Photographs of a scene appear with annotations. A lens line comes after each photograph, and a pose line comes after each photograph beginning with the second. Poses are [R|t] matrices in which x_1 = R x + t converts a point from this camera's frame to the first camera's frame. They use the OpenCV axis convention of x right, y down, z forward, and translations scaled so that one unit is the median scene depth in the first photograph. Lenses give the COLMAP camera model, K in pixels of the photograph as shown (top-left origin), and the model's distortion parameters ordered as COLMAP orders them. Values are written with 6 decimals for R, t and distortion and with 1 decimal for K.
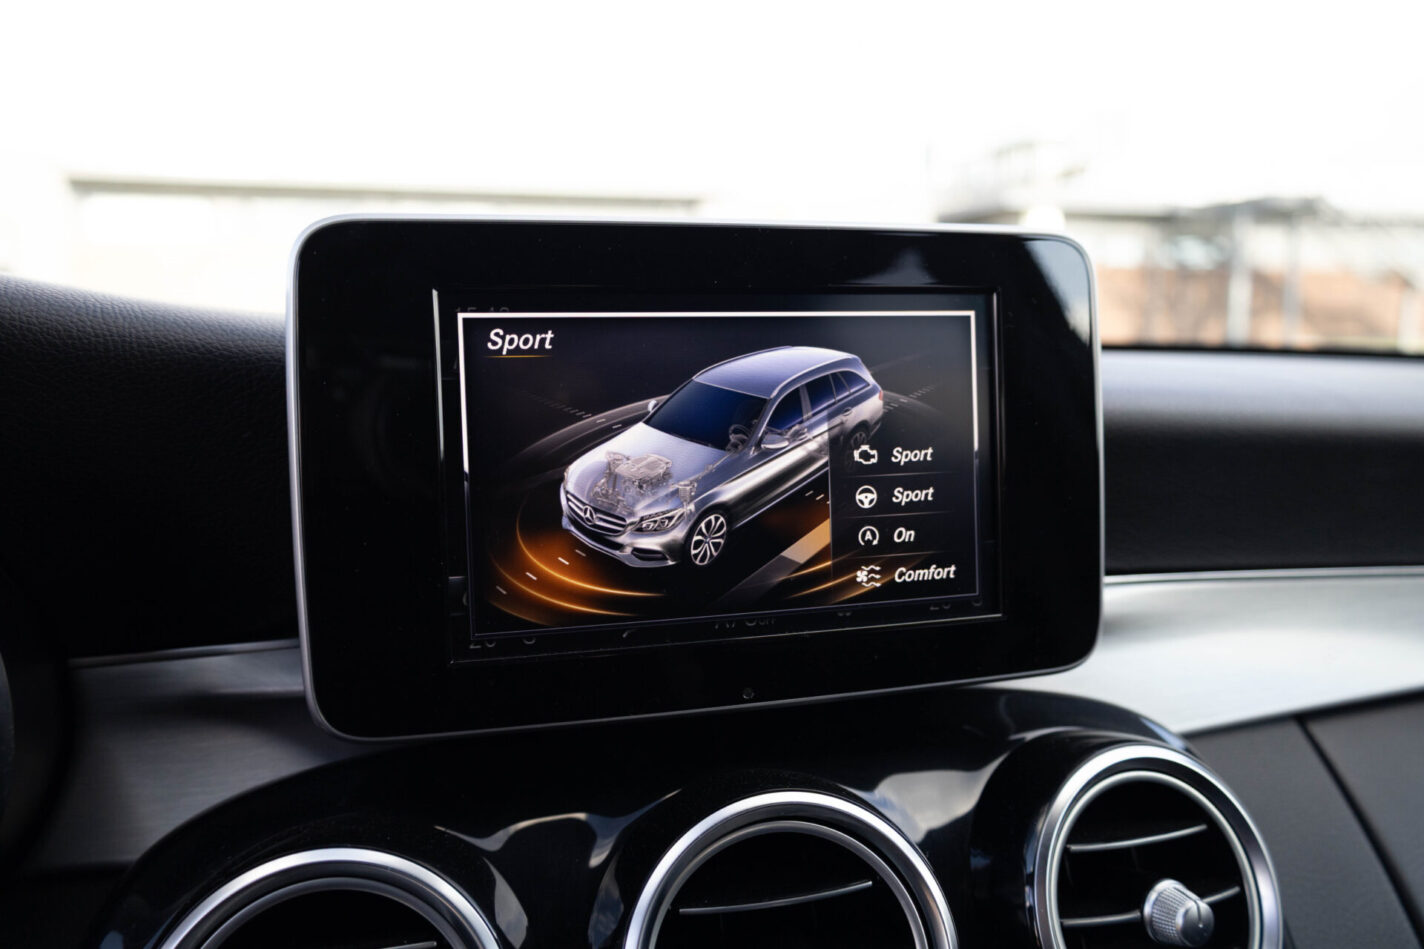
lens RADIAL K [[1091.0, 0, 712.0], [0, 1091.0, 474.5], [0, 0, 1]] dist [0.046993, 0.000802]
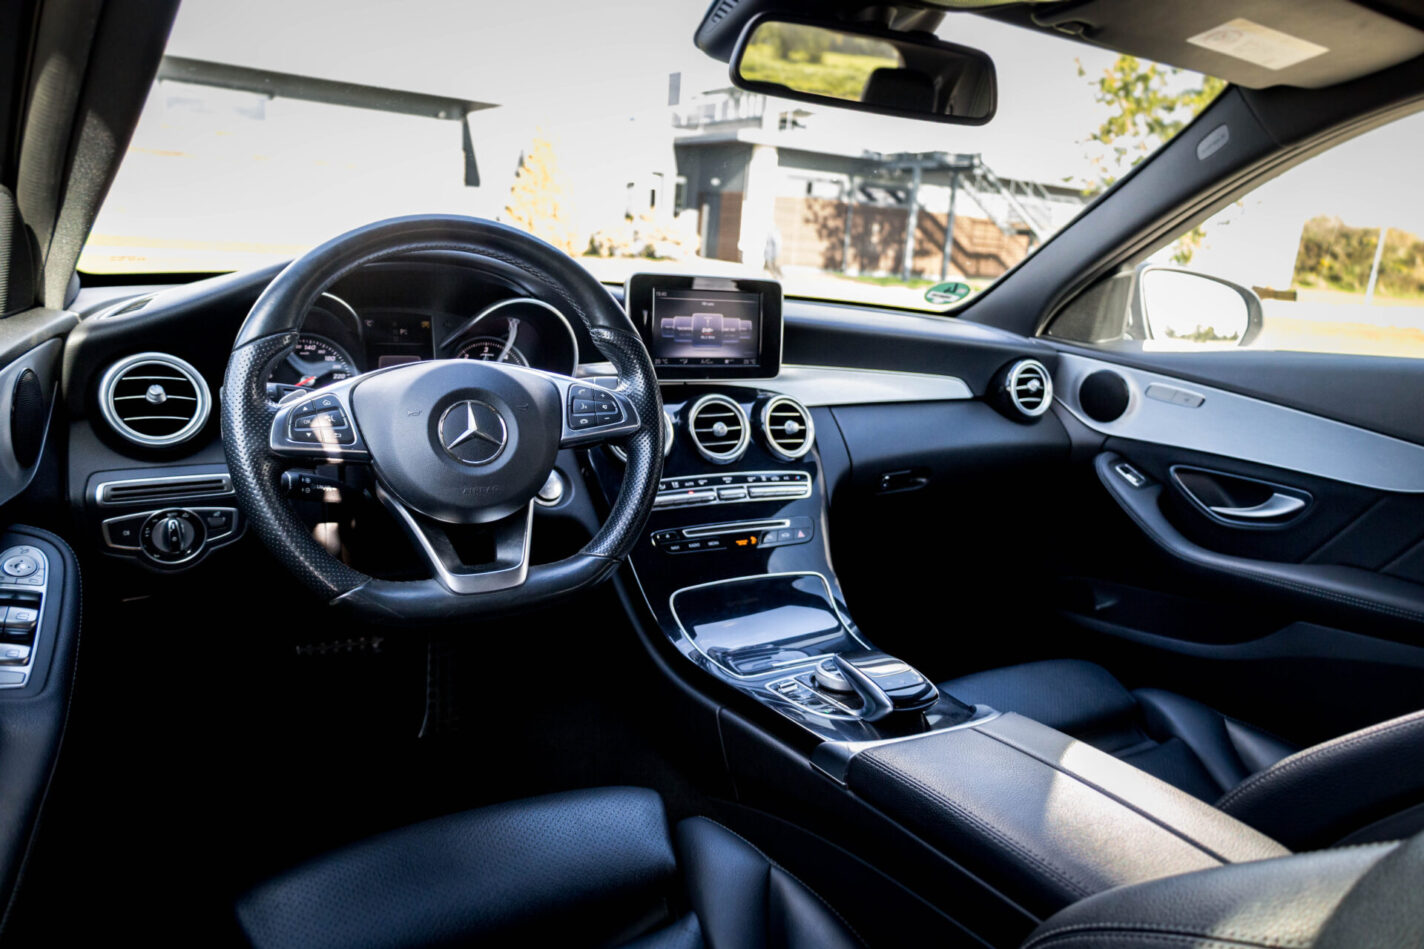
lens RADIAL K [[947.5, 0, 706.5], [0, 947.5, 498.0], [0, 0, 1]] dist [0.021334, 0.003279]
pose [[0.970077, 0.010611, 0.242565, -0.917631], [-0.043952, 0.990214, 0.132458, 0.166922], [-0.238785, -0.139156, 0.961050, -2.860000]]
